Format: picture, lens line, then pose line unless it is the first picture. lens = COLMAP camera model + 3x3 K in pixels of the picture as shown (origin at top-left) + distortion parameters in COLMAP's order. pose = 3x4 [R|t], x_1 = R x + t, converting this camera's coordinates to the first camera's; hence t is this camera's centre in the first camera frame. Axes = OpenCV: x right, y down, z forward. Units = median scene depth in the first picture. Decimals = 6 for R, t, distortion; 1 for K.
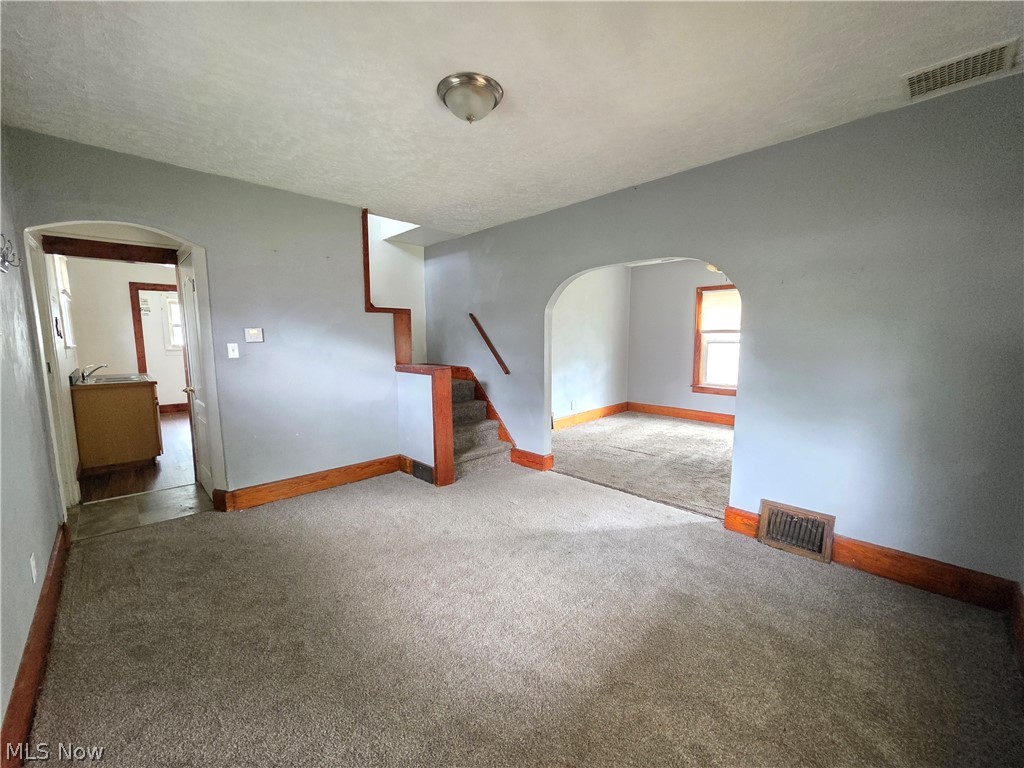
lens RADIAL K [[408.9, 0, 505.7], [0, 408.9, 384.9], [0, 0, 1]] dist [0.000965, -0.000099]
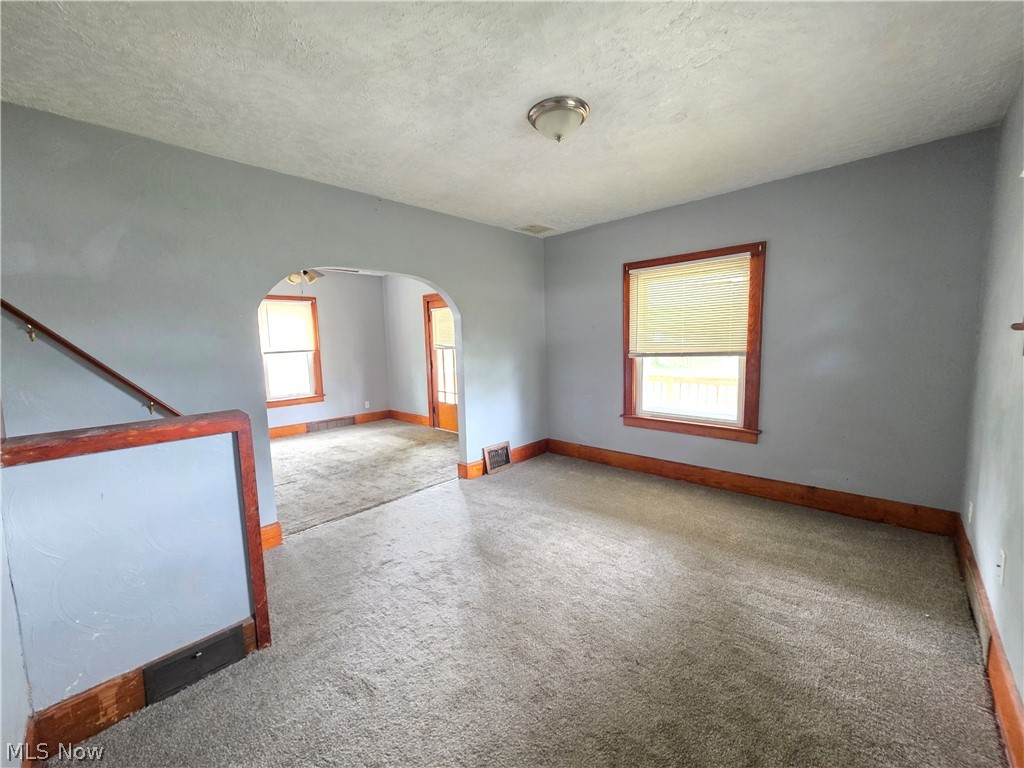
lens RADIAL K [[408.9, 0, 505.7], [0, 408.9, 384.9], [0, 0, 1]] dist [0.000965, -0.000099]
pose [[-0.040161, -0.103961, 0.993770, -0.590305], [0.141409, 0.983971, 0.108651, -0.074793], [-0.989136, 0.144891, -0.024817, 0.611709]]
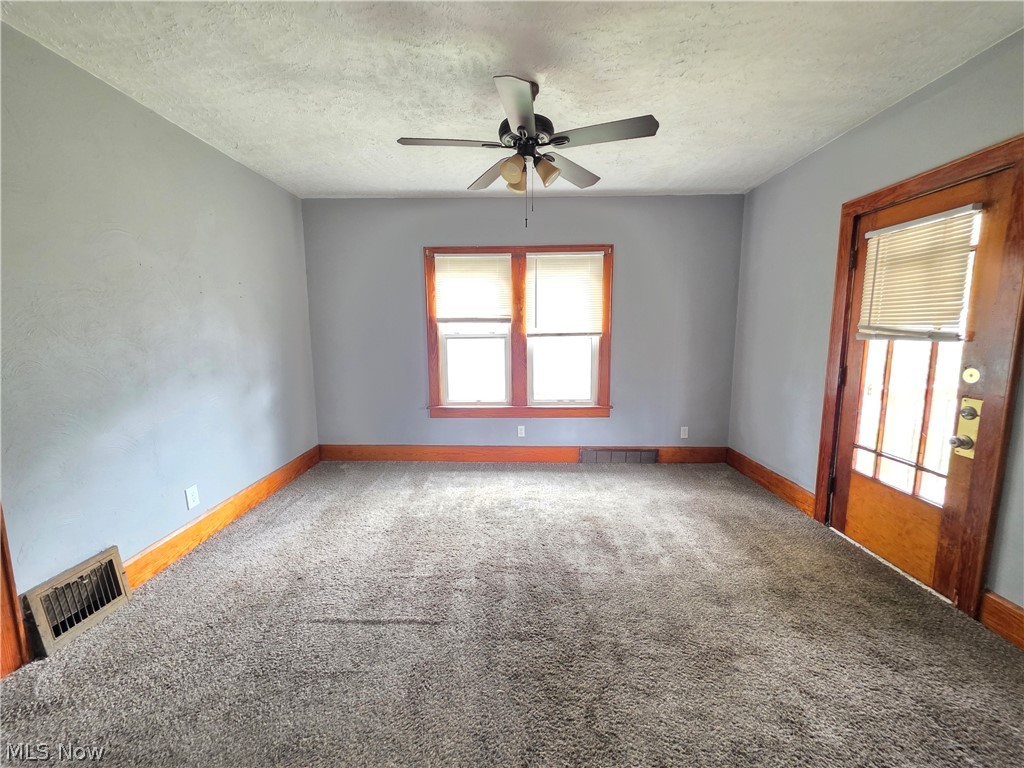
lens RADIAL K [[408.9, 0, 505.7], [0, 408.9, 384.9], [0, 0, 1]] dist [0.000965, -0.000099]
pose [[0.714471, -0.090550, 0.693781, 0.177494], [0.083257, 0.995548, 0.044195, -0.079435], [-0.694694, 0.026187, 0.718829, 0.751899]]
